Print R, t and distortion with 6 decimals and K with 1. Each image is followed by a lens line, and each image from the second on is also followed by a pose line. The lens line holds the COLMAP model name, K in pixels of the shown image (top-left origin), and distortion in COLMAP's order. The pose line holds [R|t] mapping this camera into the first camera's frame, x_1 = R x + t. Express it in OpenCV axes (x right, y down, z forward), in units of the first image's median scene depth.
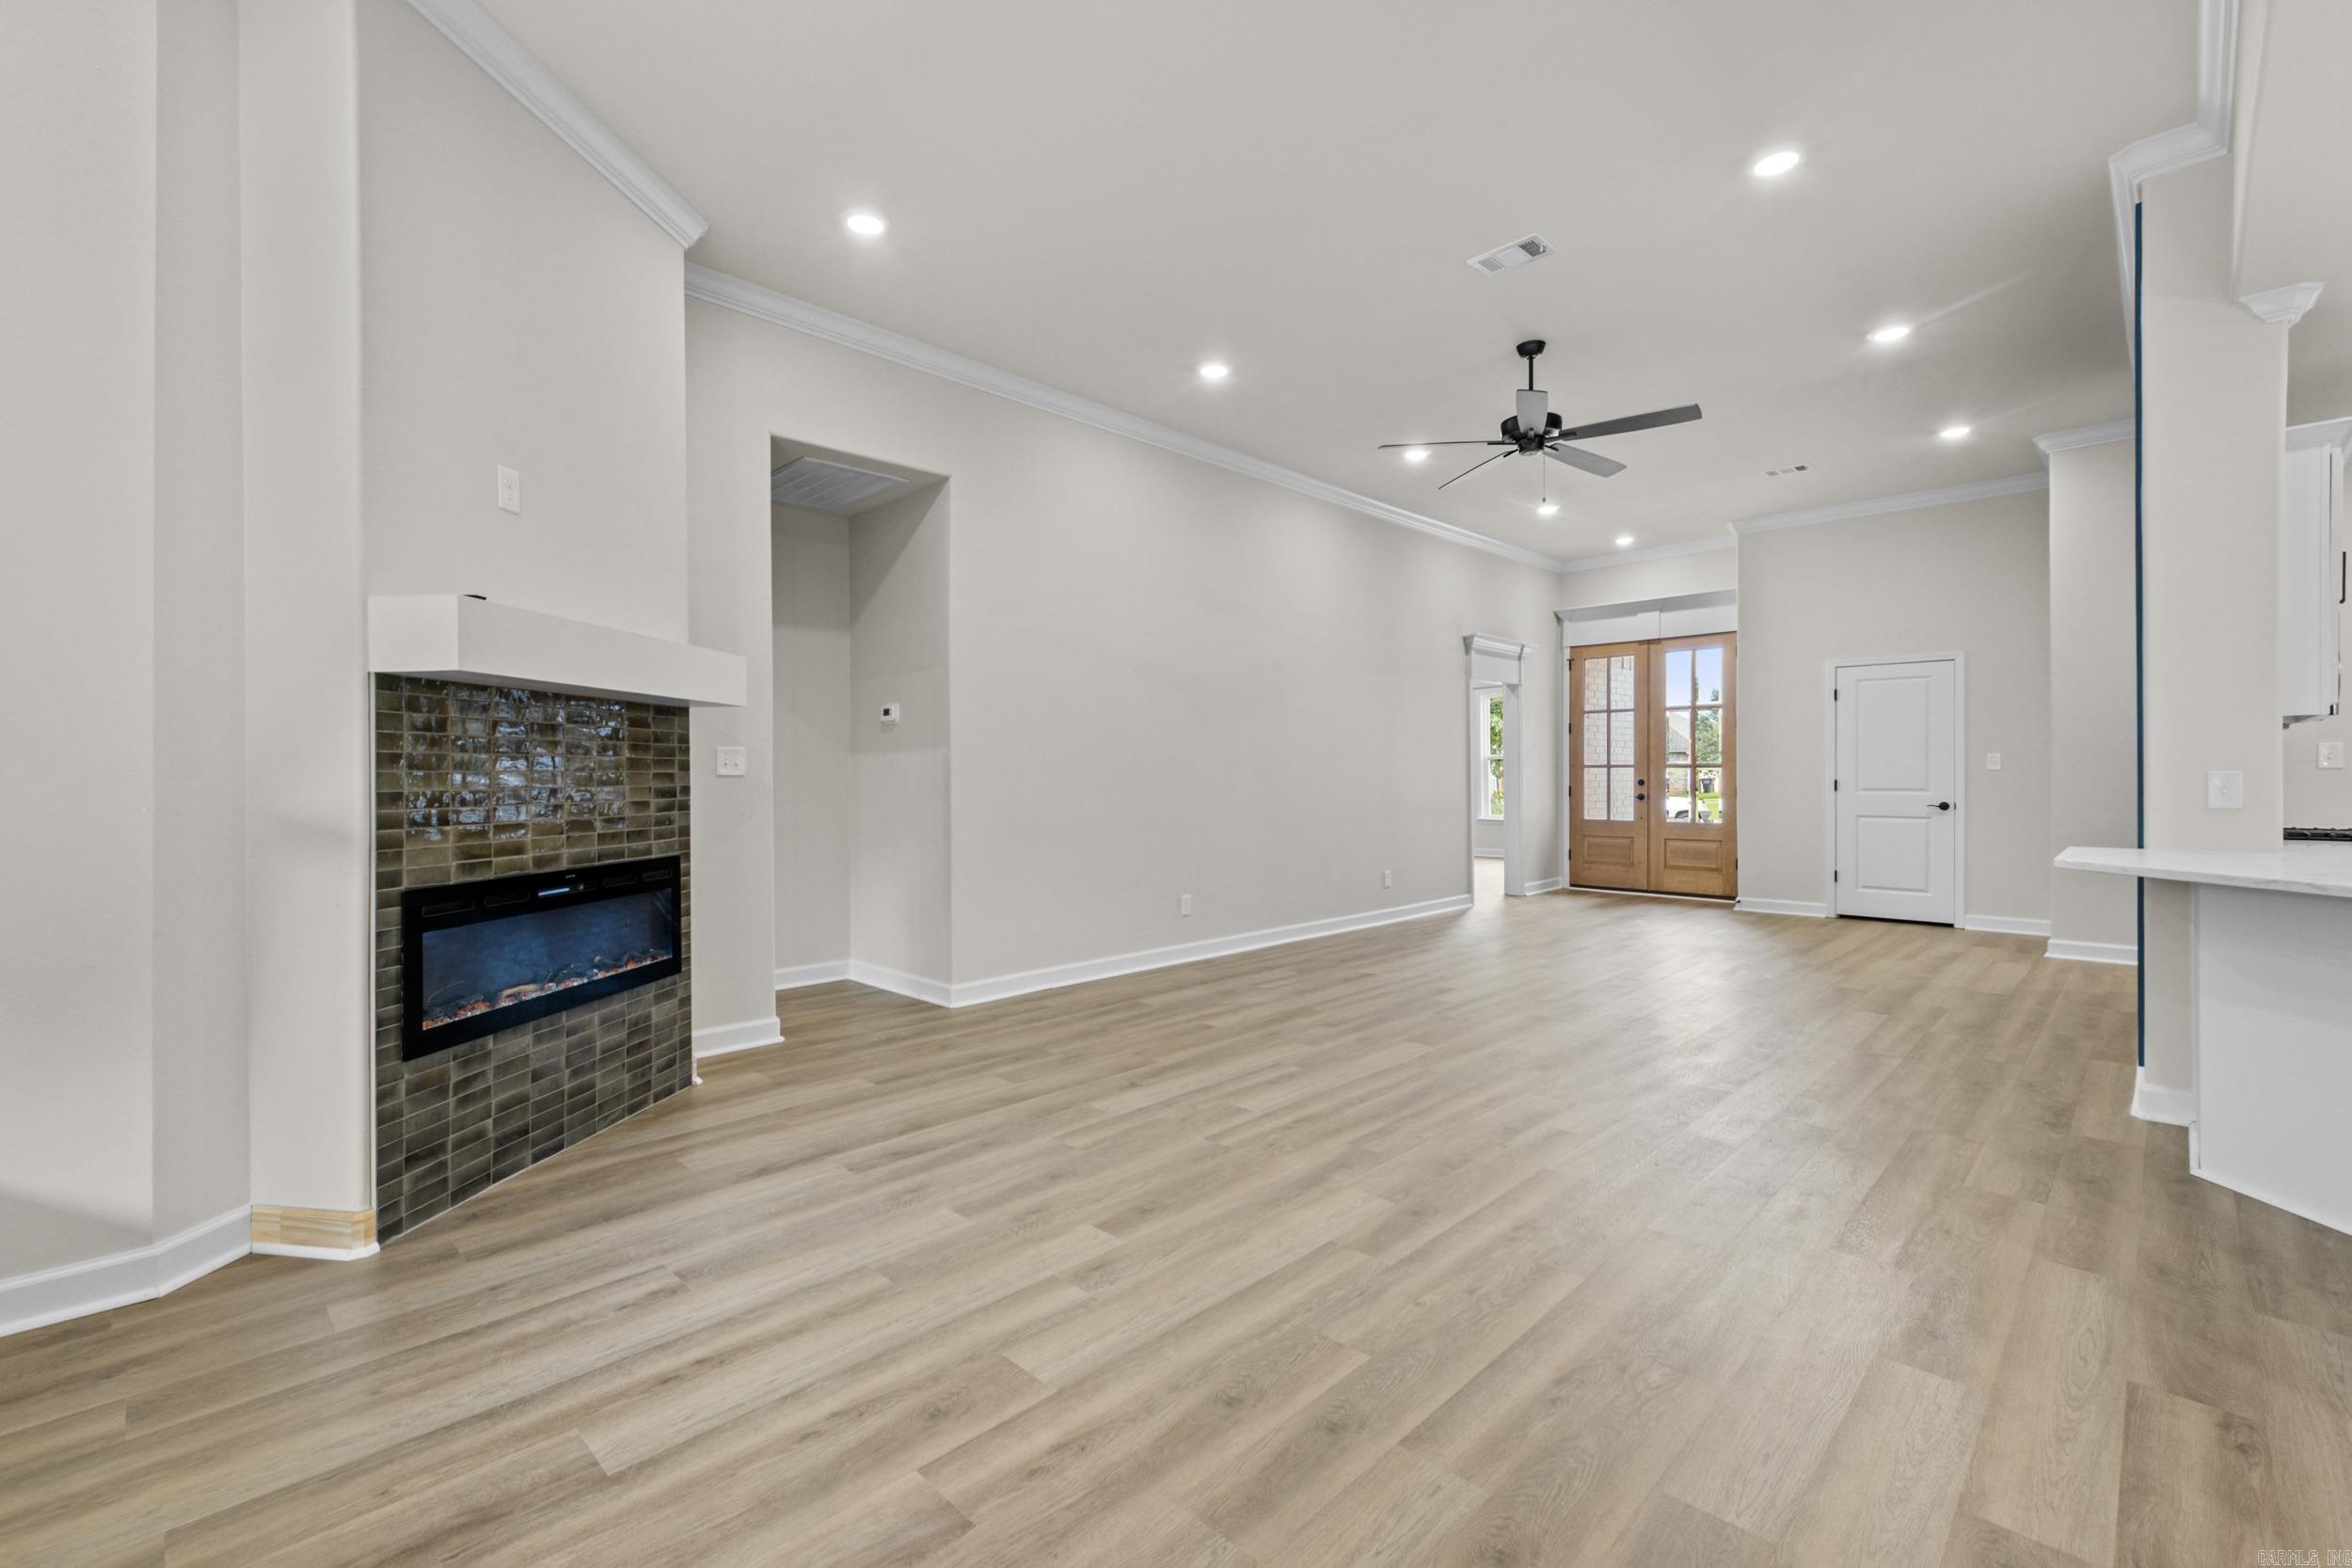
lens RADIAL K [[1011.5, 0, 1143.4], [0, 1011.5, 778.5], [0, 0, 1]] dist [0.006516, 0.000239]
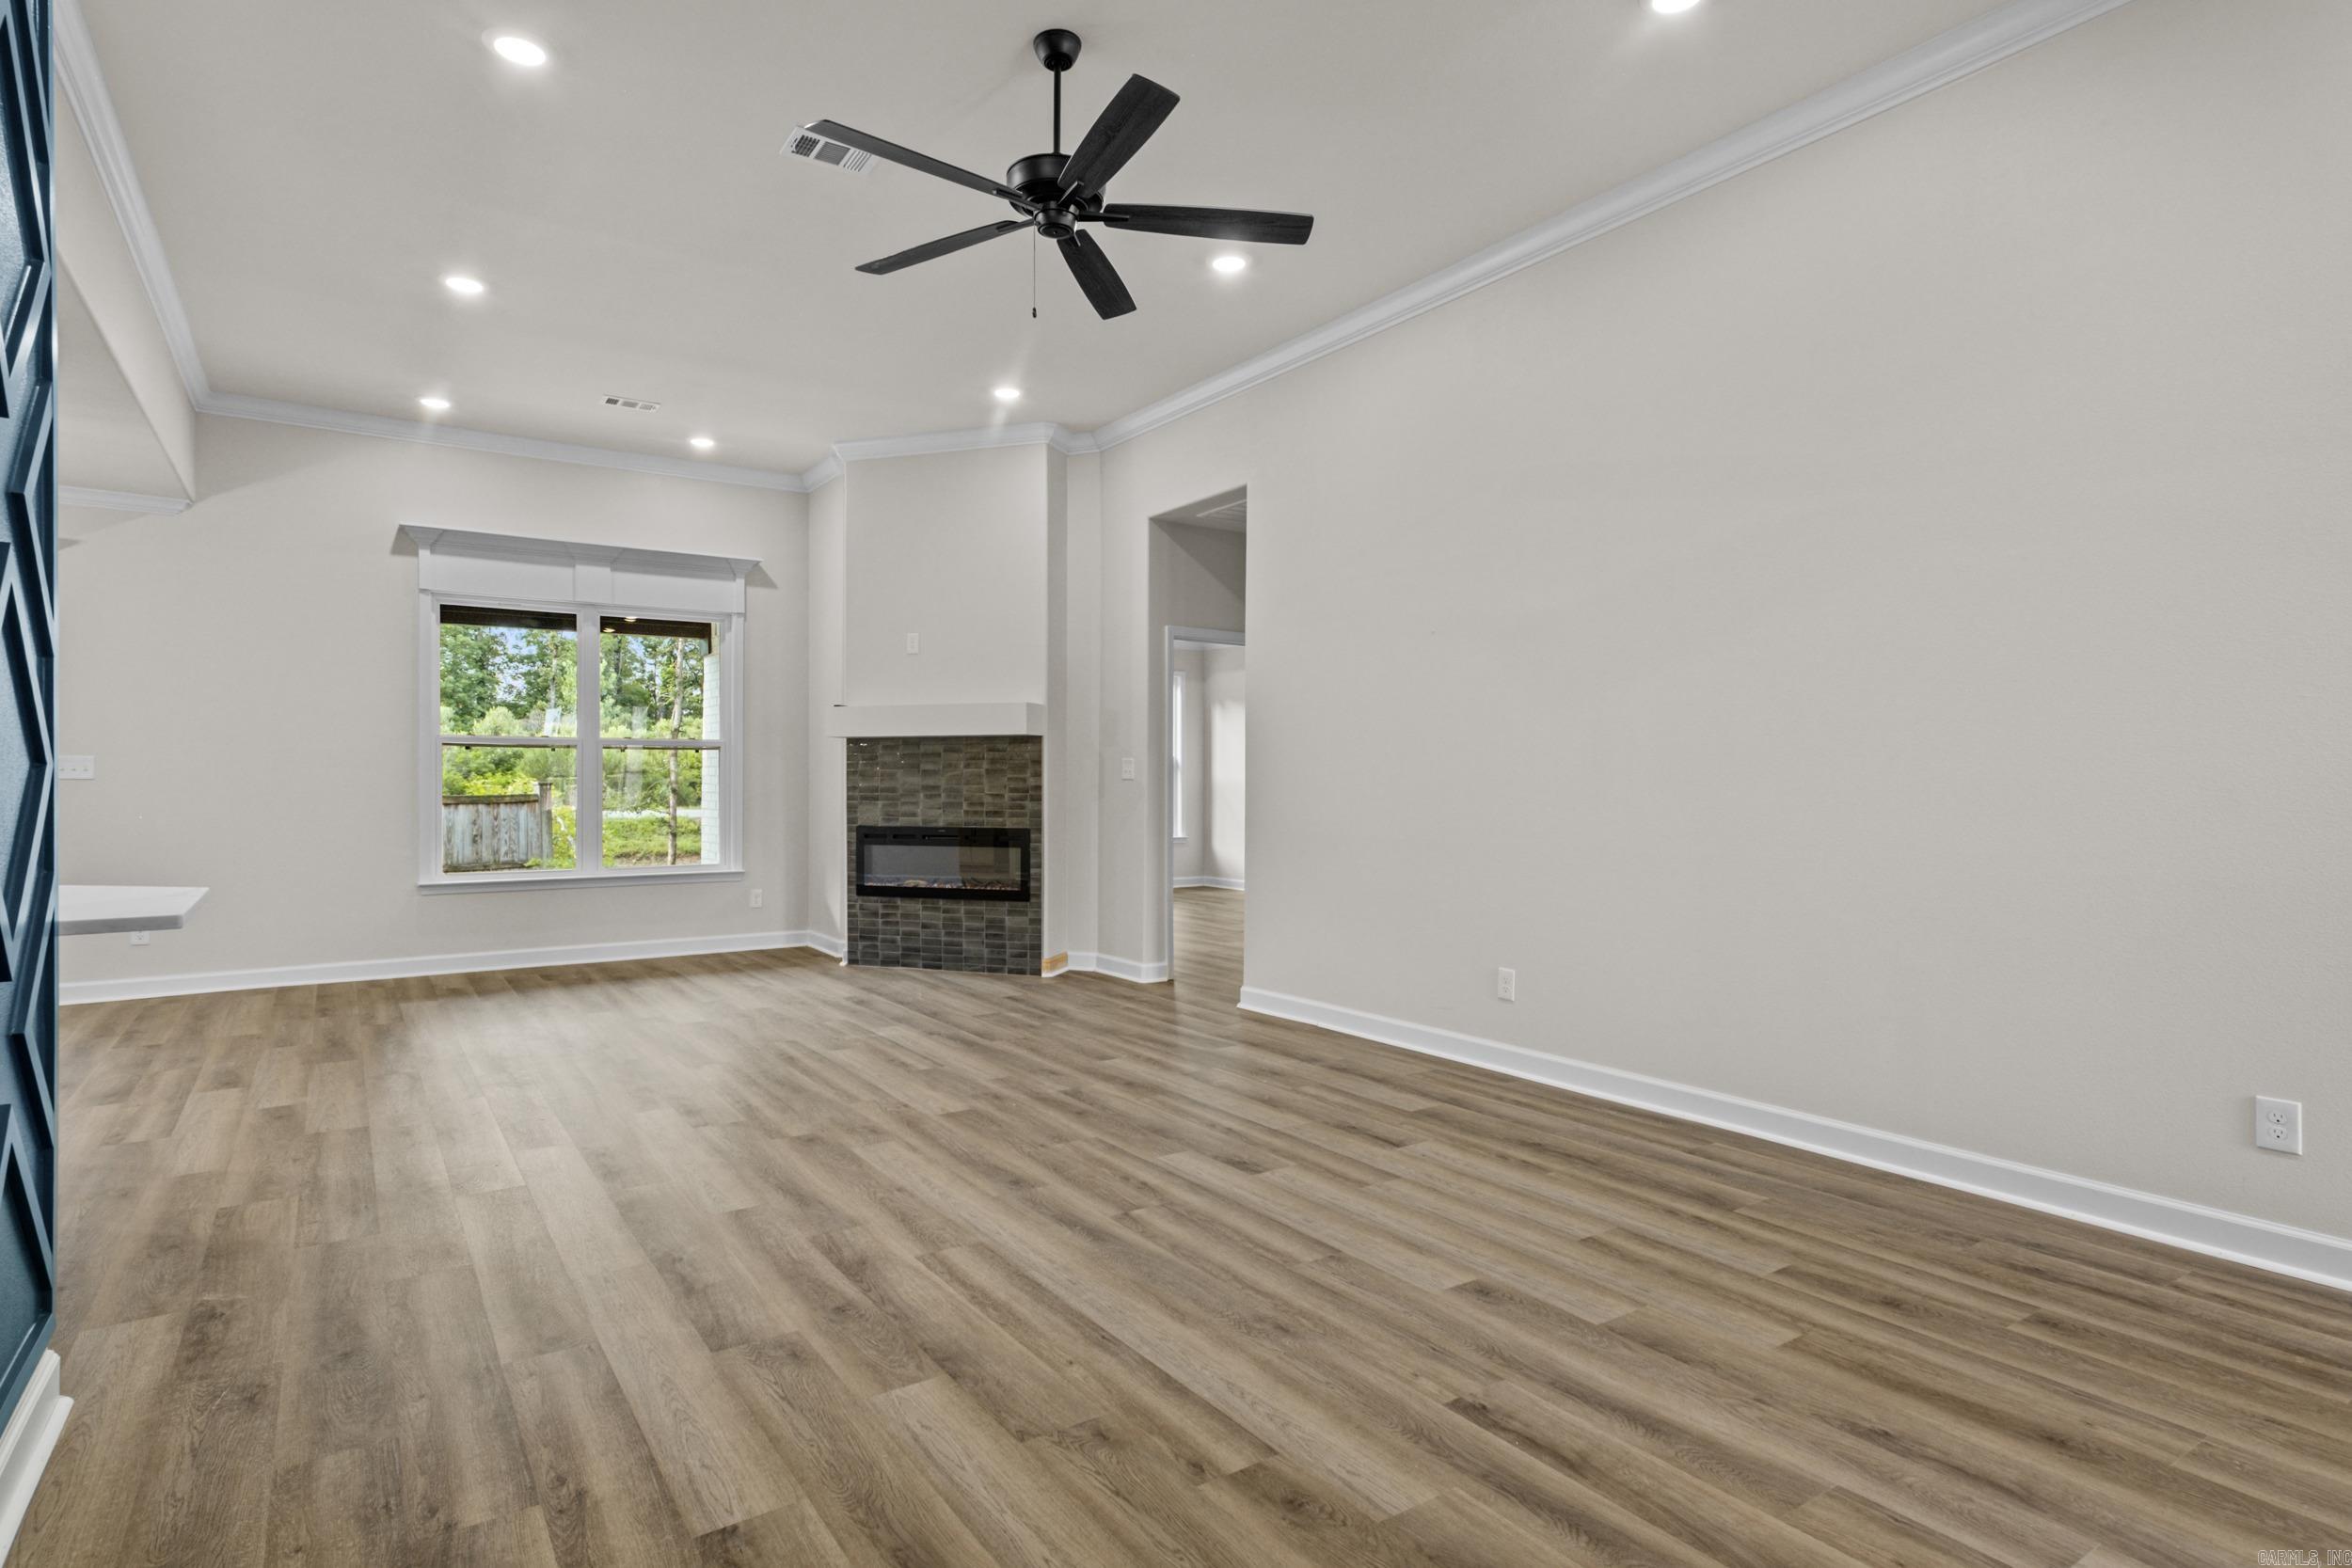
lens RADIAL K [[1194.0, 0, 1182.7], [0, 1194.0, 777.4], [0, 0, 1]] dist [0.007053, 0.000682]
pose [[-0.156415, 0.001682, -0.987690, 1.933253], [-0.002390, 0.999995, 0.002082, -0.014356], [0.987689, 0.002687, -0.156410, 2.153849]]
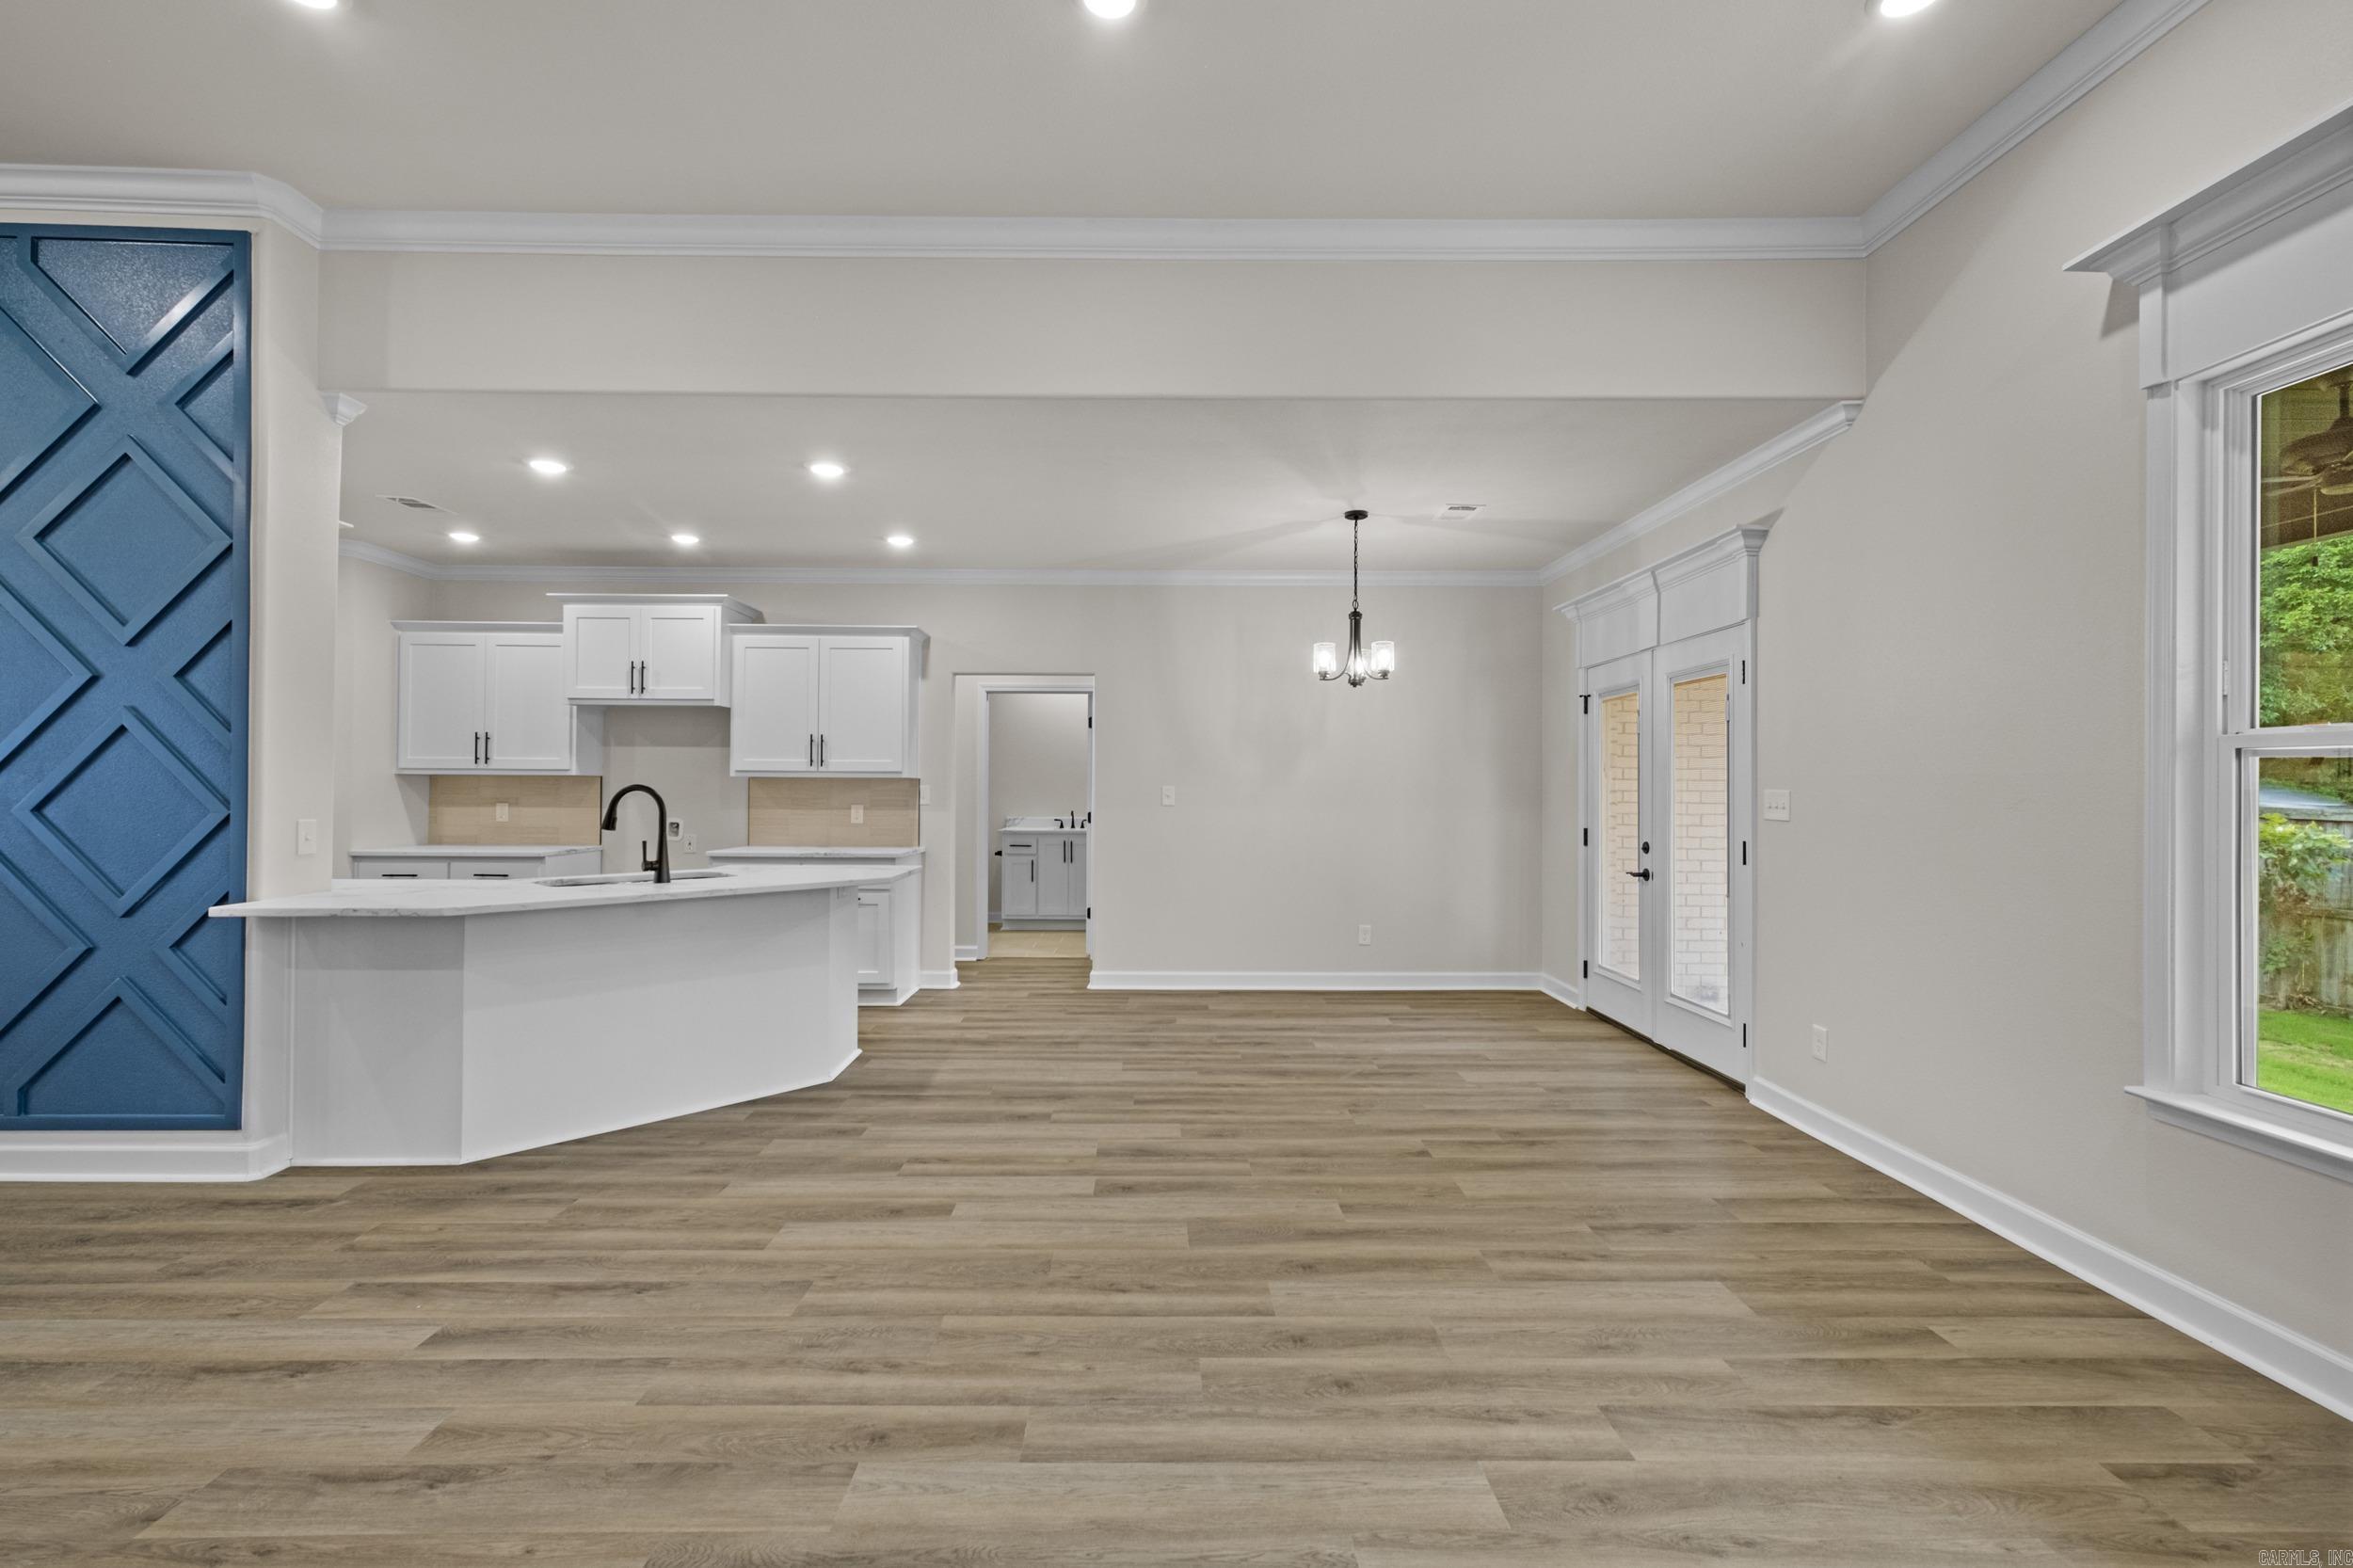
lens RADIAL K [[1012.0, 0, 1172.4], [0, 1012.0, 788.6], [0, 0, 1]] dist [0.006516, 0.000239]
pose [[-0.728148, -0.000829, 0.685420, -0.399880], [-0.000420, 1.000000, 0.000764, -0.049521], [-0.685420, 0.000269, -0.728148, 1.395518]]
